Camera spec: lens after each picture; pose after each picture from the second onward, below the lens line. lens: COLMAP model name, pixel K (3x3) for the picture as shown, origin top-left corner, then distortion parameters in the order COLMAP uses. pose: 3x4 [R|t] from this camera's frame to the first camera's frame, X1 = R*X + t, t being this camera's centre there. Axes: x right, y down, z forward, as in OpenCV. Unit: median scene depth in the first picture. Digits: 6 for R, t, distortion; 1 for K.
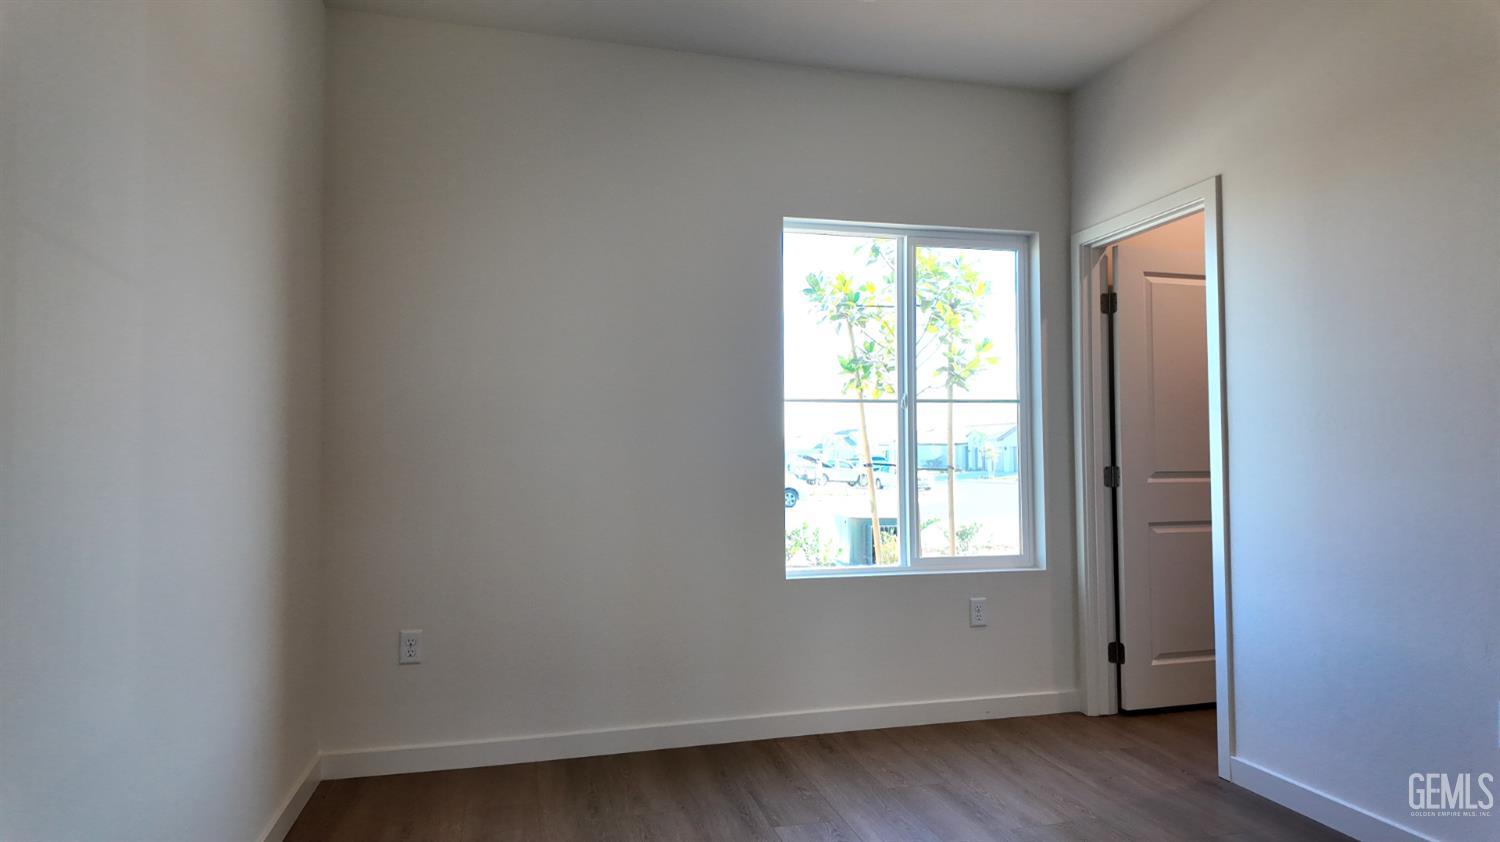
lens RADIAL K [[860.9, 0, 747.7], [0, 860.9, 422.0], [0, 0, 1]] dist [-0.001984, -0.000875]
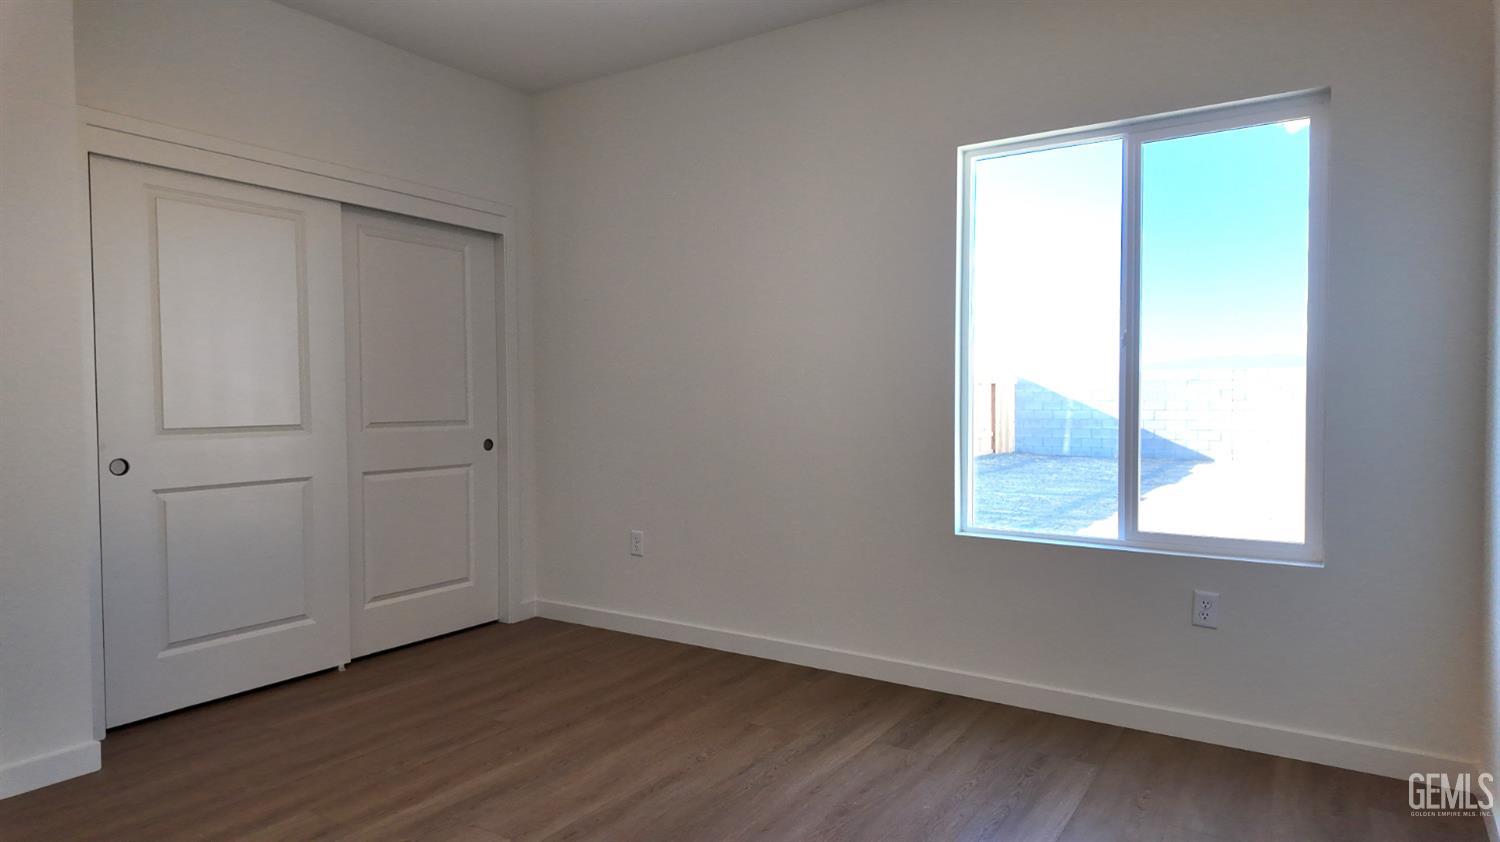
lens RADIAL K [[860.9, 0, 747.7], [0, 860.9, 422.0], [0, 0, 1]] dist [-0.001984, -0.000875]
pose [[0.678112, 0.030756, -0.734315, 0.607292], [0.023510, 0.997705, 0.063498, -0.007132], [0.734582, -0.060323, 0.675833, 0.198759]]
